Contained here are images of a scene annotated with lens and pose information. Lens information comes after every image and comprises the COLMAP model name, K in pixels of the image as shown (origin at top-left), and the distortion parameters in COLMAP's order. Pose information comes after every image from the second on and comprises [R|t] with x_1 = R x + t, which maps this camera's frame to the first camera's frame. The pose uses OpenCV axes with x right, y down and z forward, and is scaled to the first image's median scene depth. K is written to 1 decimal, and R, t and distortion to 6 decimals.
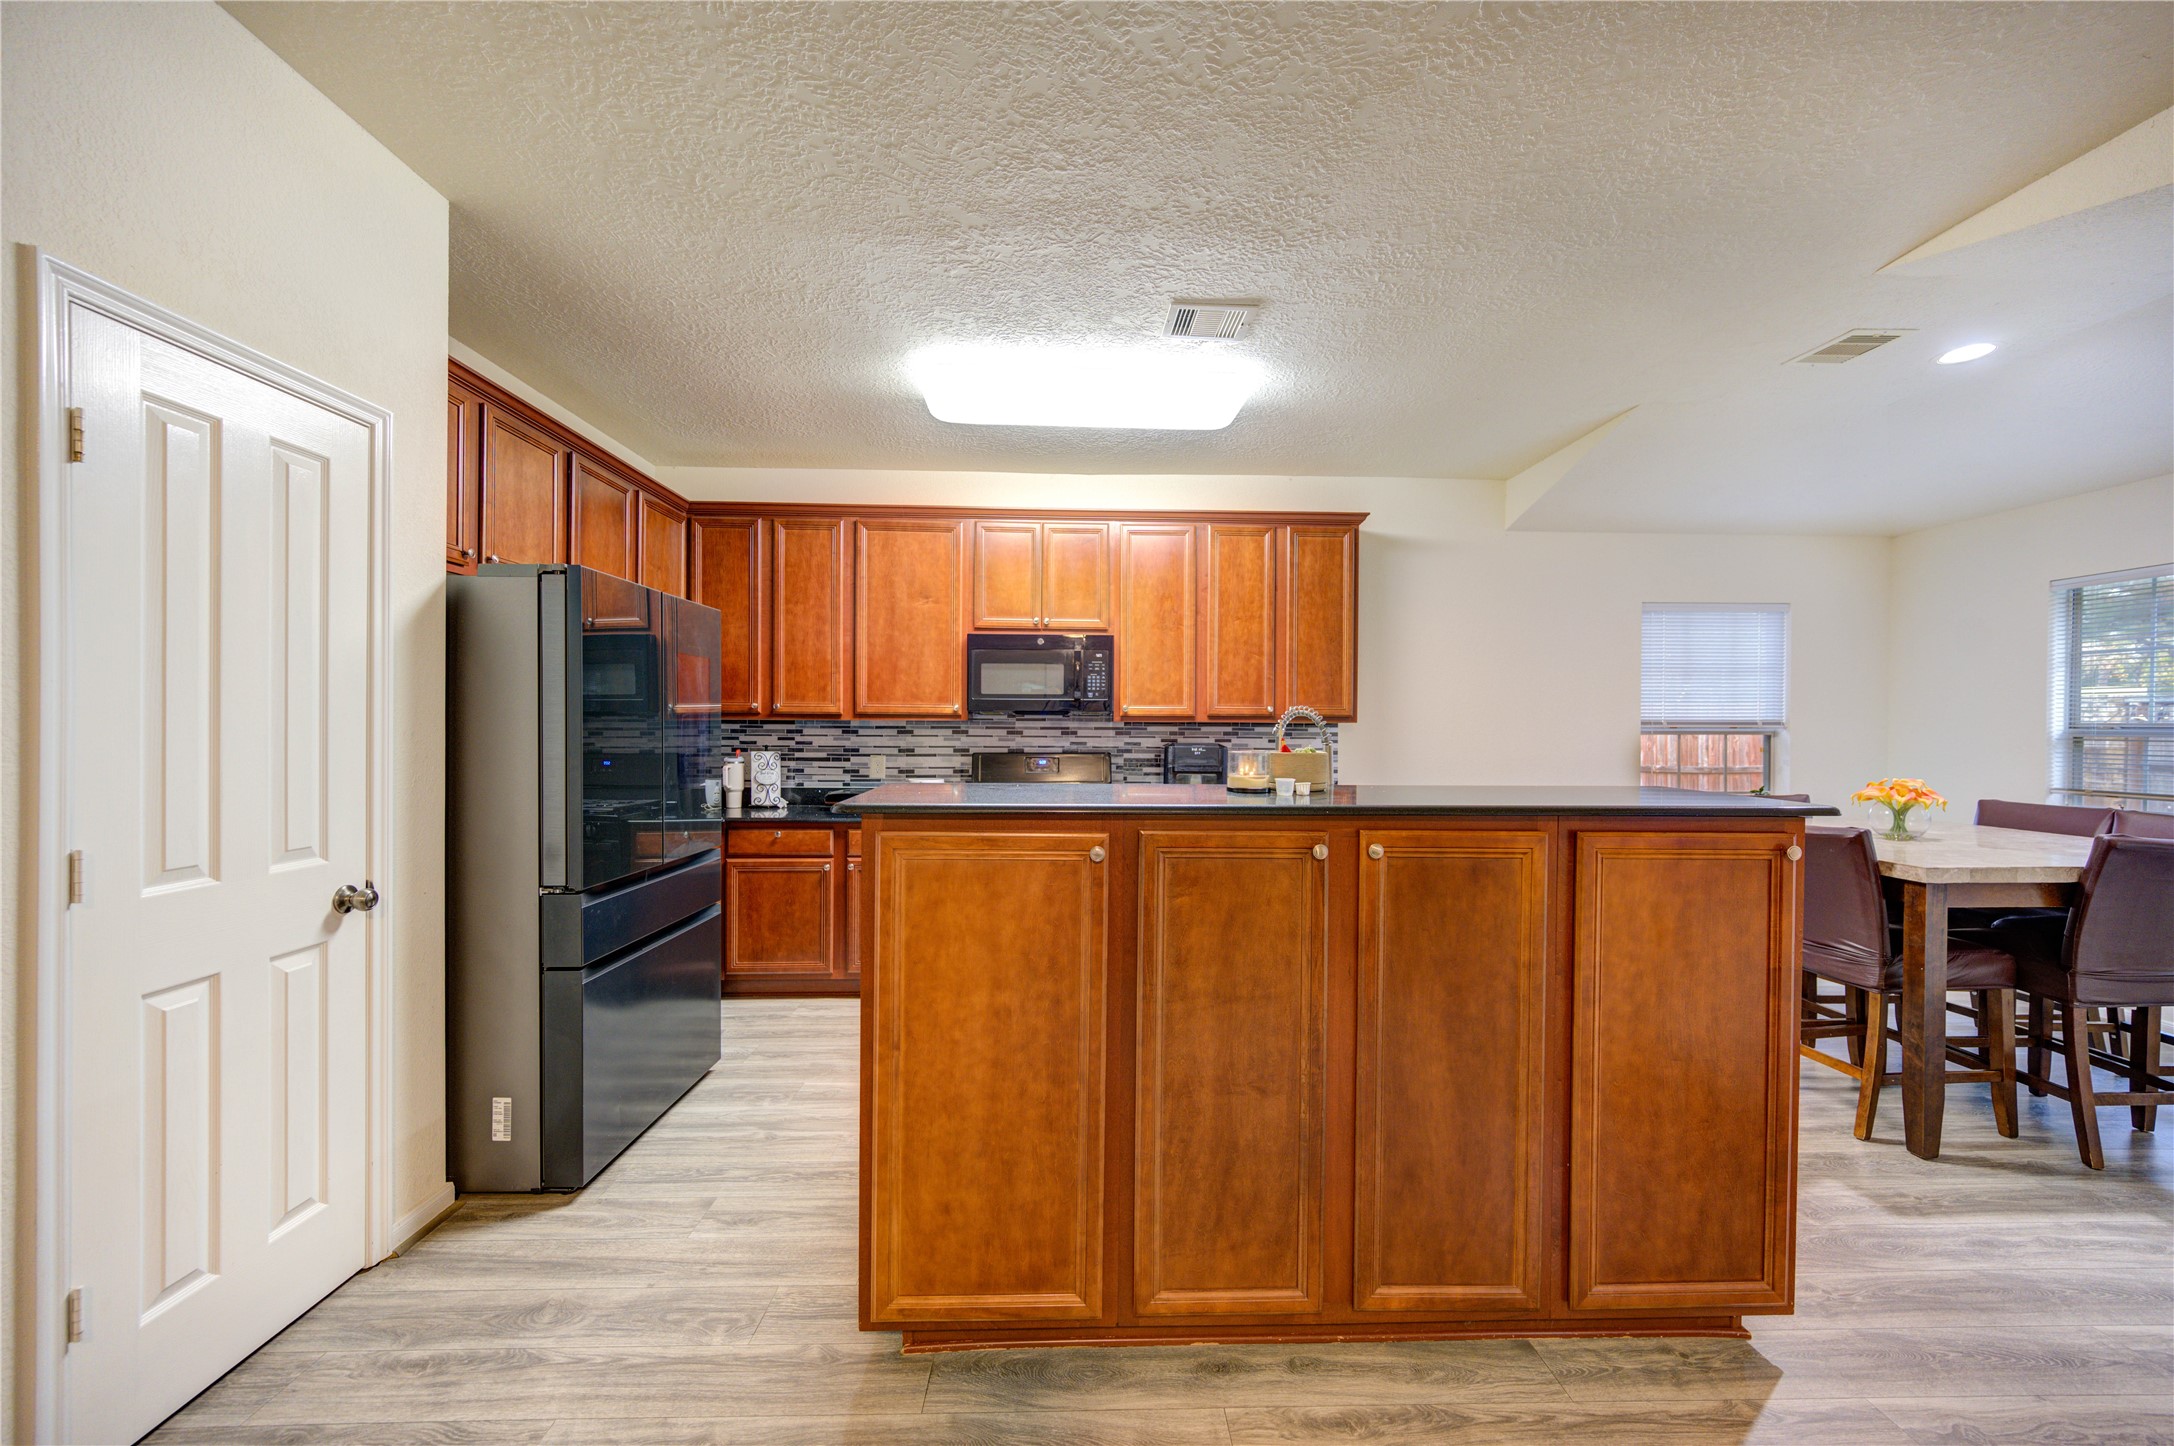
lens RADIAL K [[848.4, 0, 1087.9], [0, 848.4, 732.2], [0, 0, 1]] dist [0.000692, -0.000831]
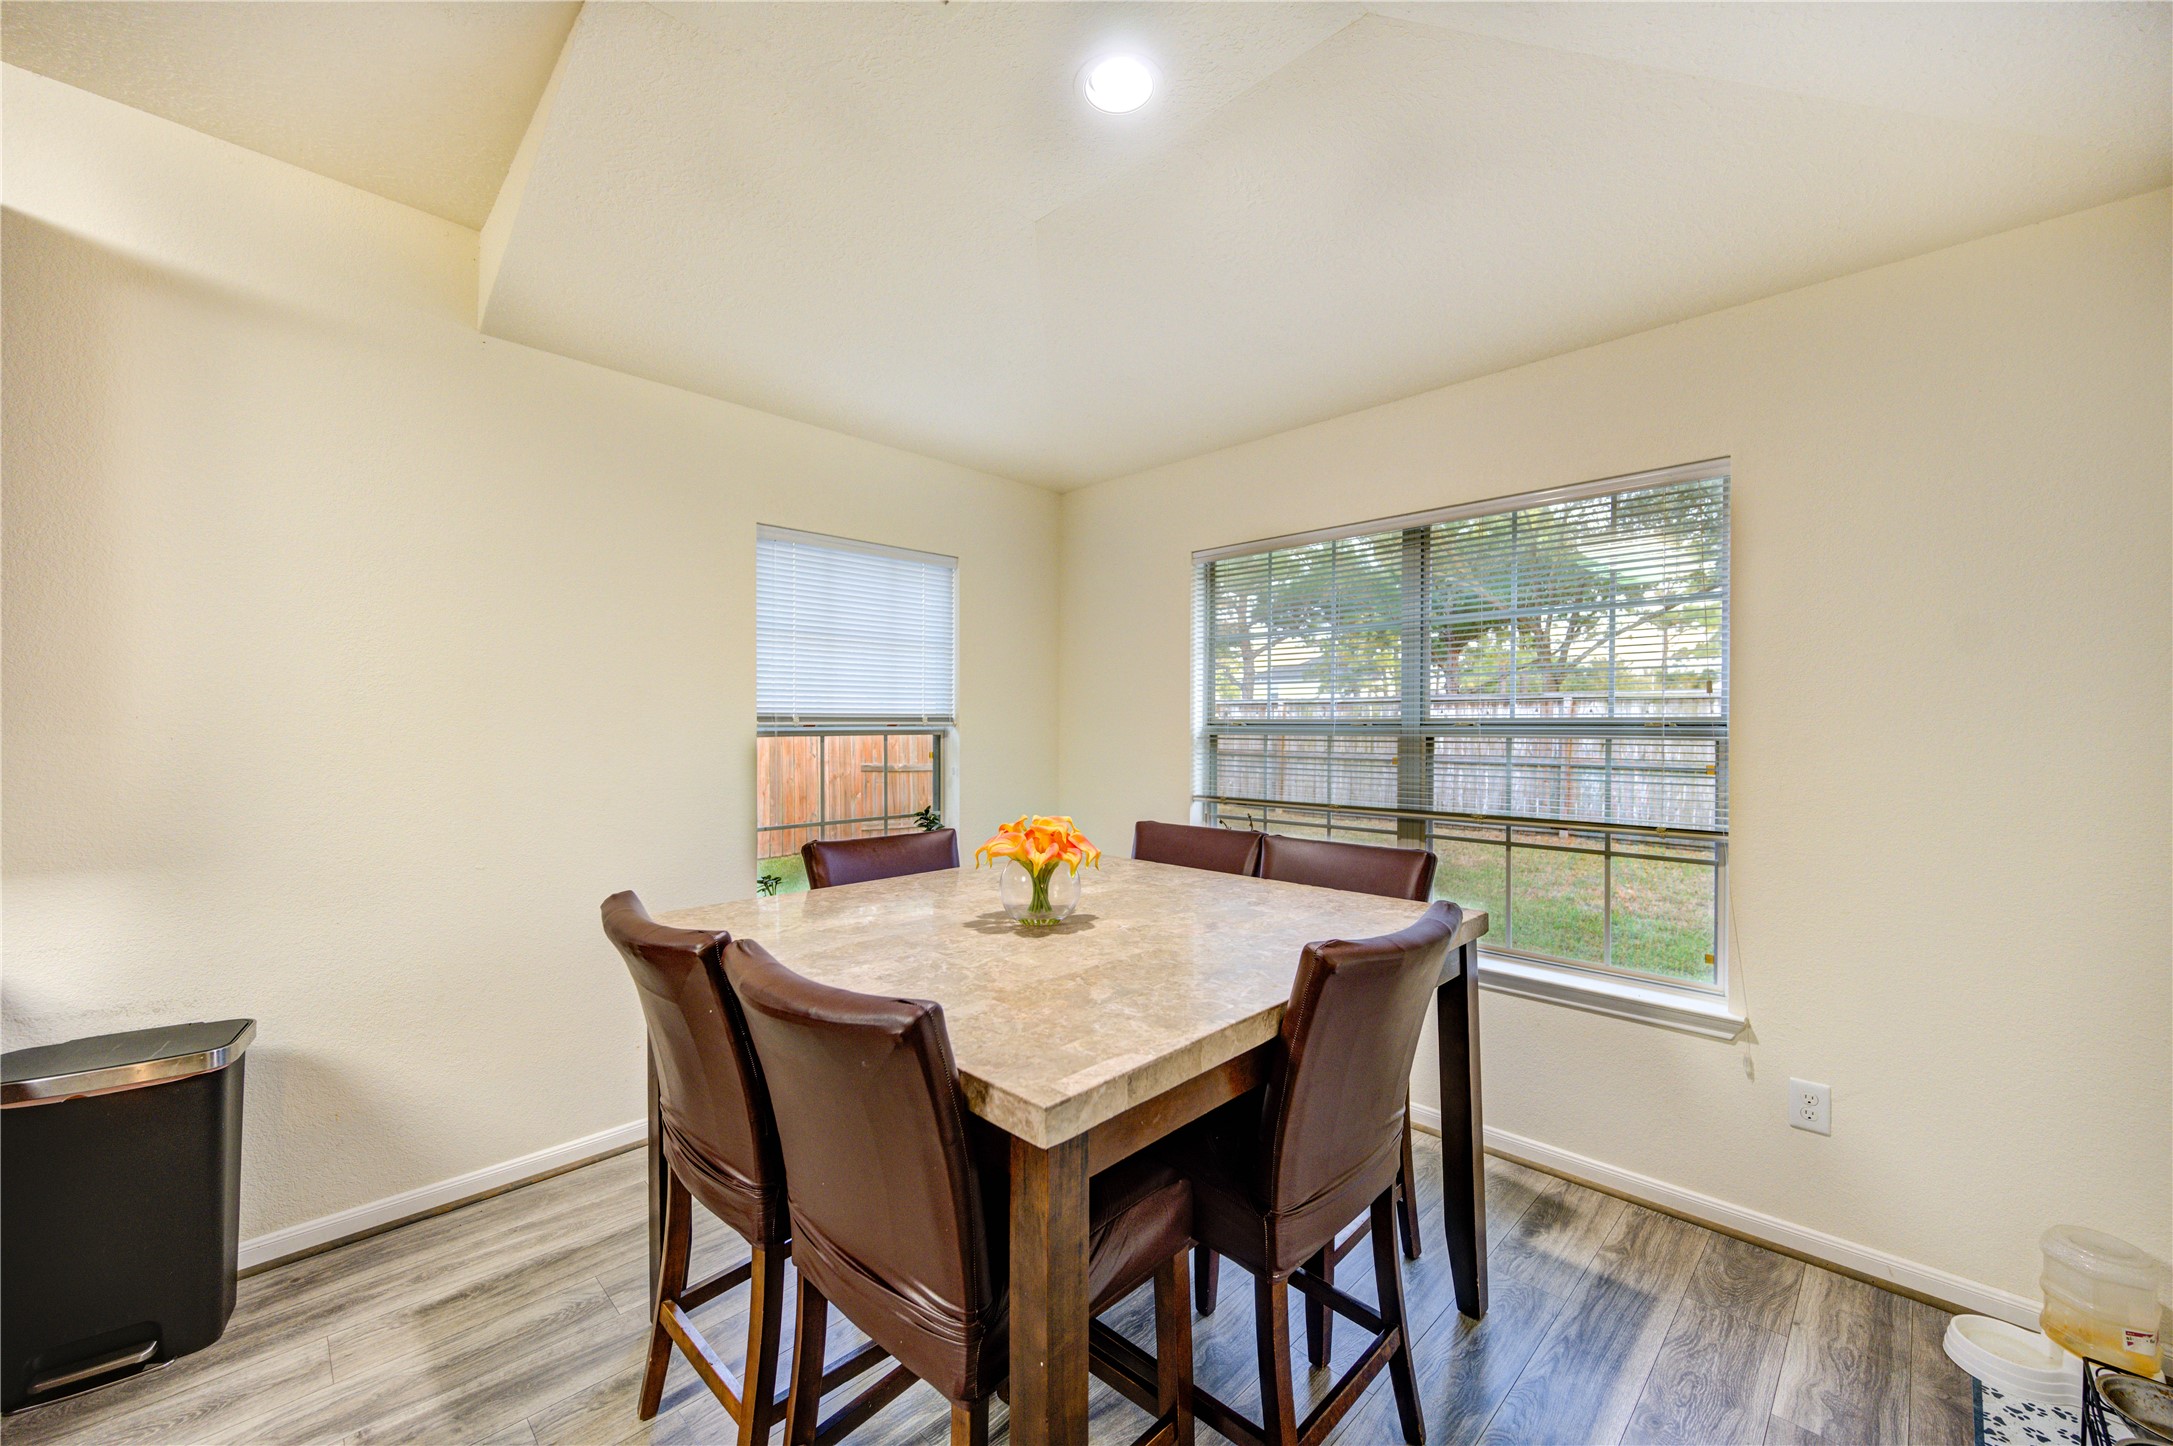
lens RADIAL K [[848.1, 0, 1098.9], [0, 848.1, 731.1], [0, 0, 1]] dist [0.000692, -0.000831]
pose [[0.717984, -0.009071, 0.696000, 0.699616], [0.006401, 0.999959, 0.006429, -0.006610], [-0.696030, -0.000160, 0.718013, 0.670672]]
